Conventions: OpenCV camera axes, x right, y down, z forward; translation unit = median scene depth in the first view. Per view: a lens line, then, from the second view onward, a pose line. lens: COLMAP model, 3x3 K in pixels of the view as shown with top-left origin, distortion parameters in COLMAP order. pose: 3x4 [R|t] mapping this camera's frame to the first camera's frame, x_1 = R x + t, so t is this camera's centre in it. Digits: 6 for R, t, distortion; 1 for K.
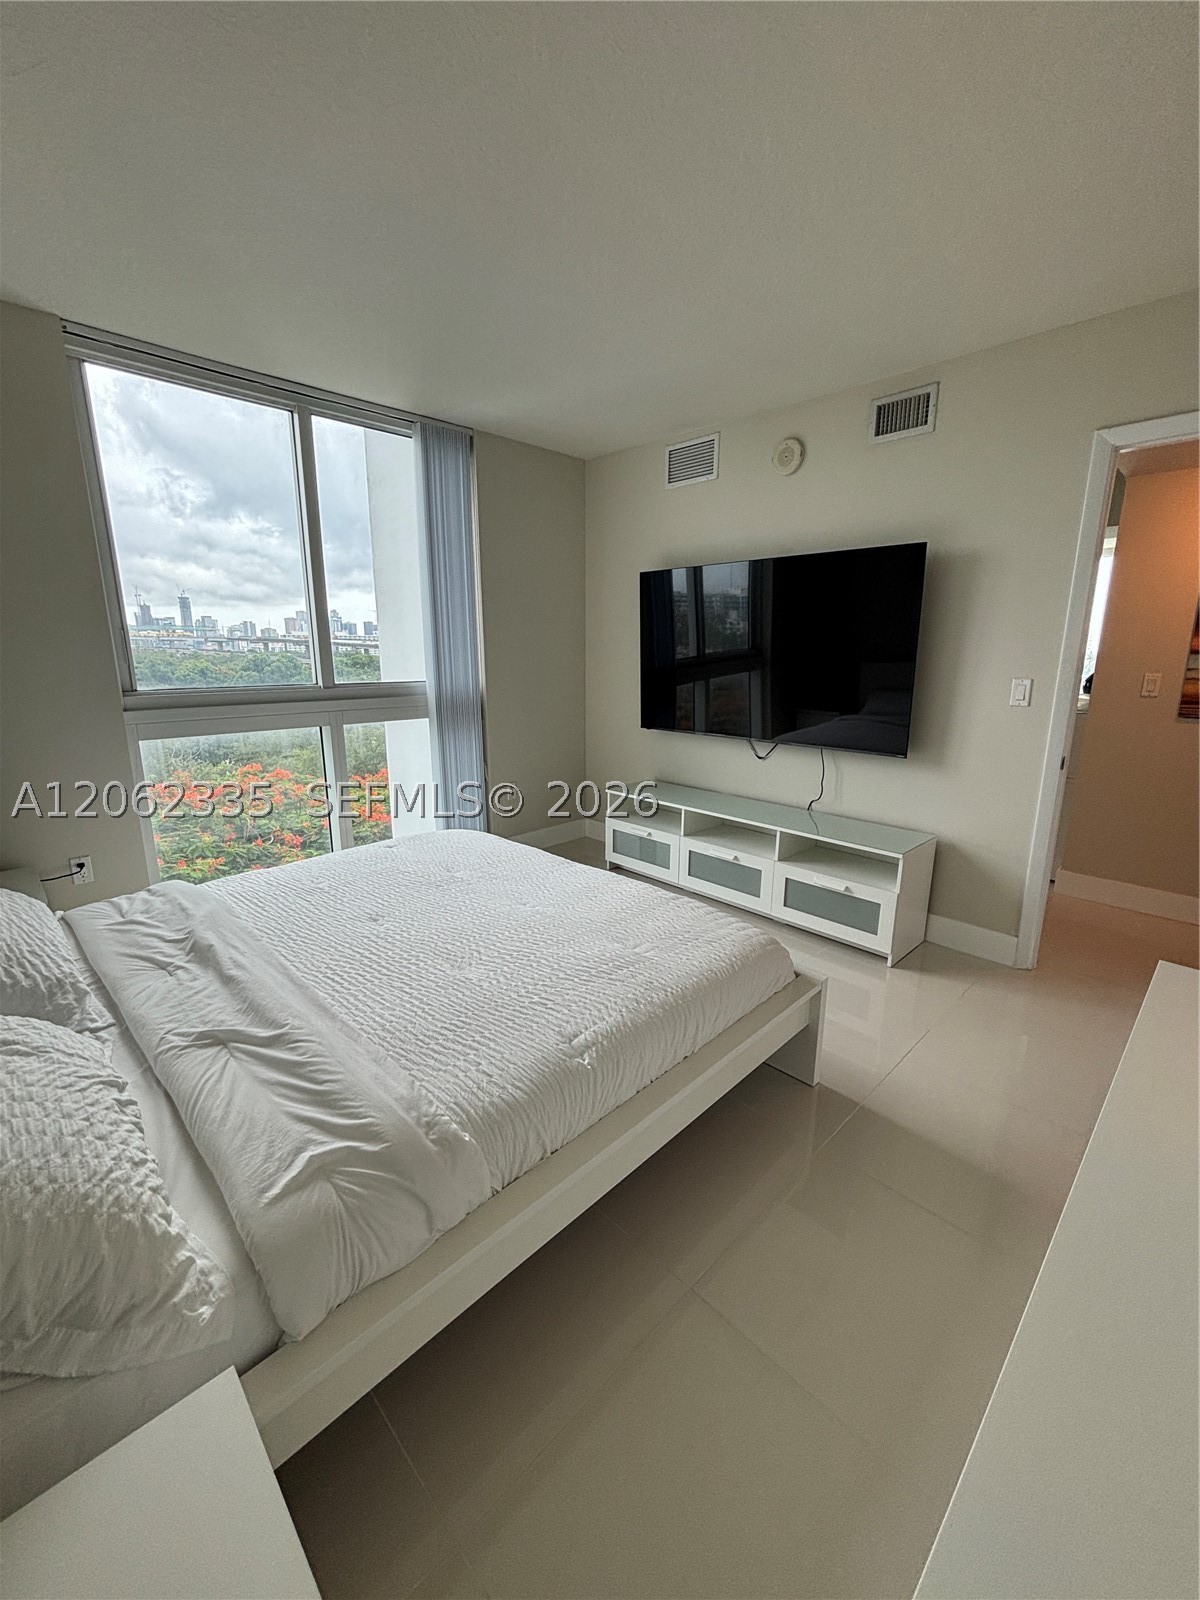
lens RADIAL K [[645.3, 0, 600.1], [0, 645.3, 797.4], [0, 0, 1]] dist [-0.002330, -0.002286]
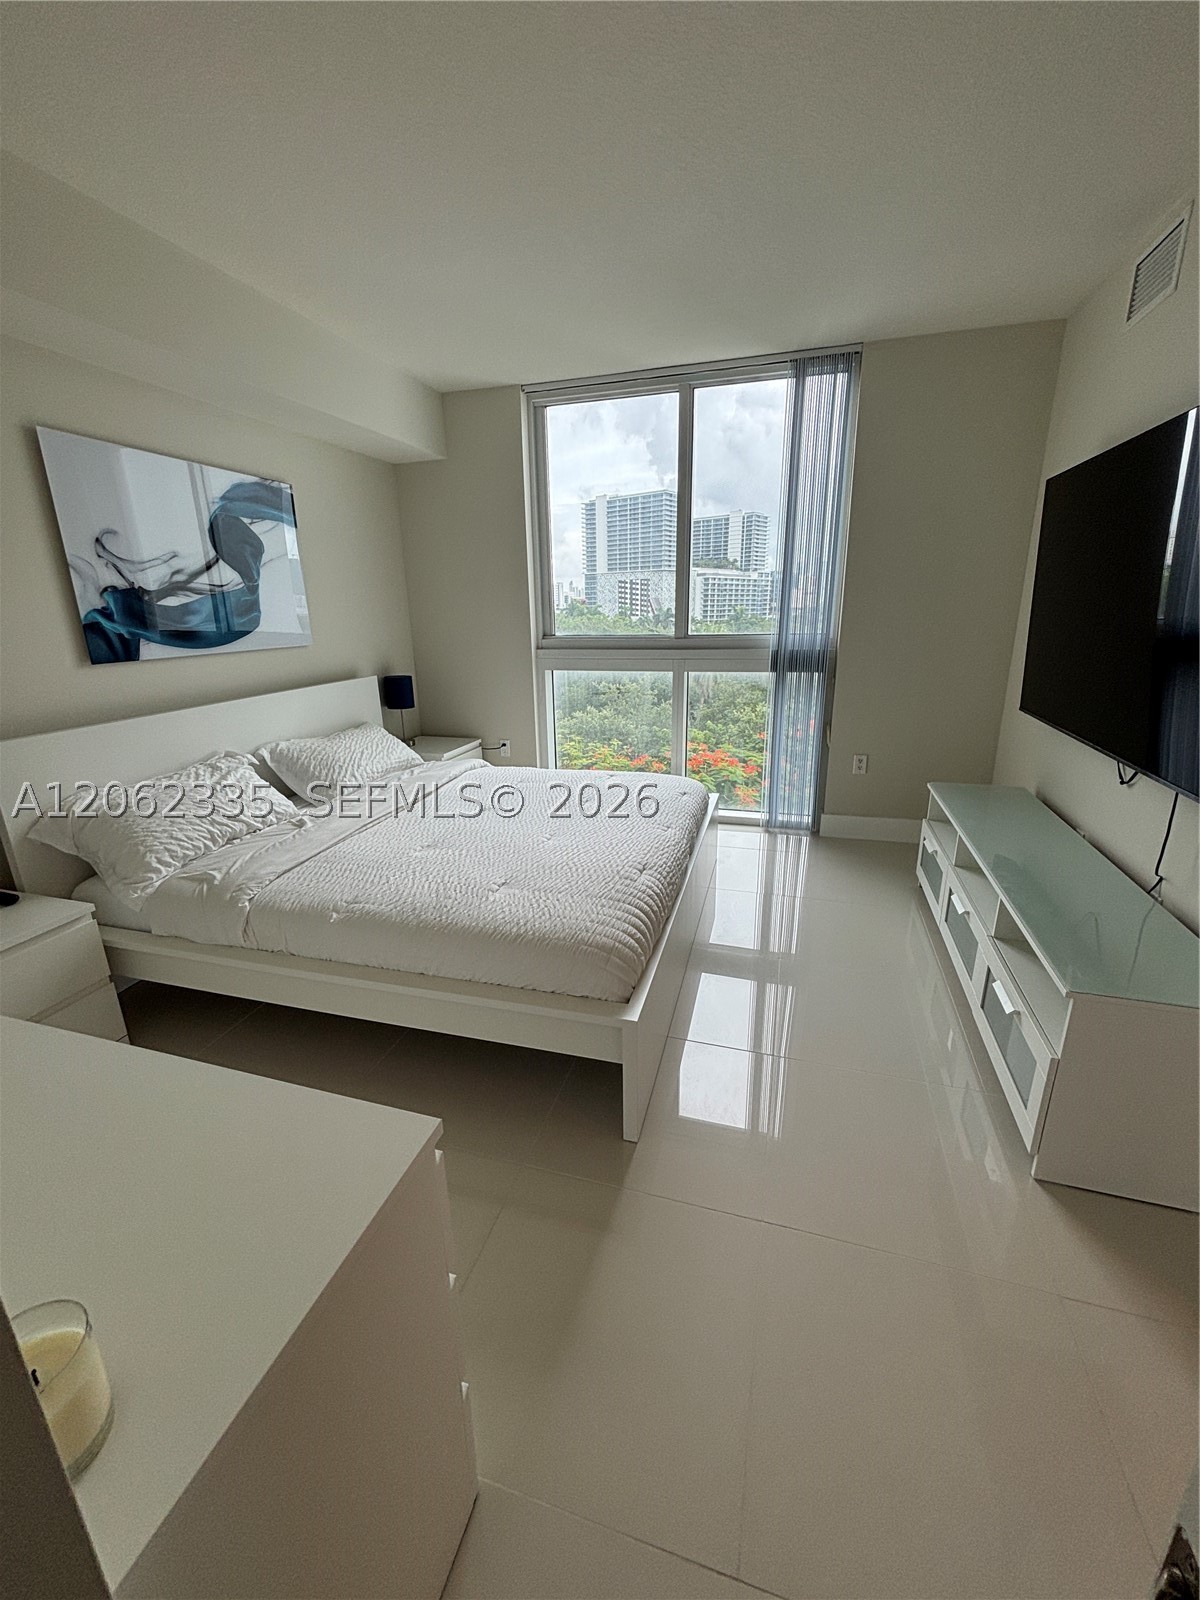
lens RADIAL K [[645.3, 0, 608.6], [0, 645.3, 803.9], [0, 0, 1]] dist [-0.002330, -0.002286]
pose [[0.488240, 0.246518, -0.837168, 0.614646], [-0.176789, 0.967324, 0.181740, -0.079033], [0.854615, 0.059269, 0.515868, 0.354477]]
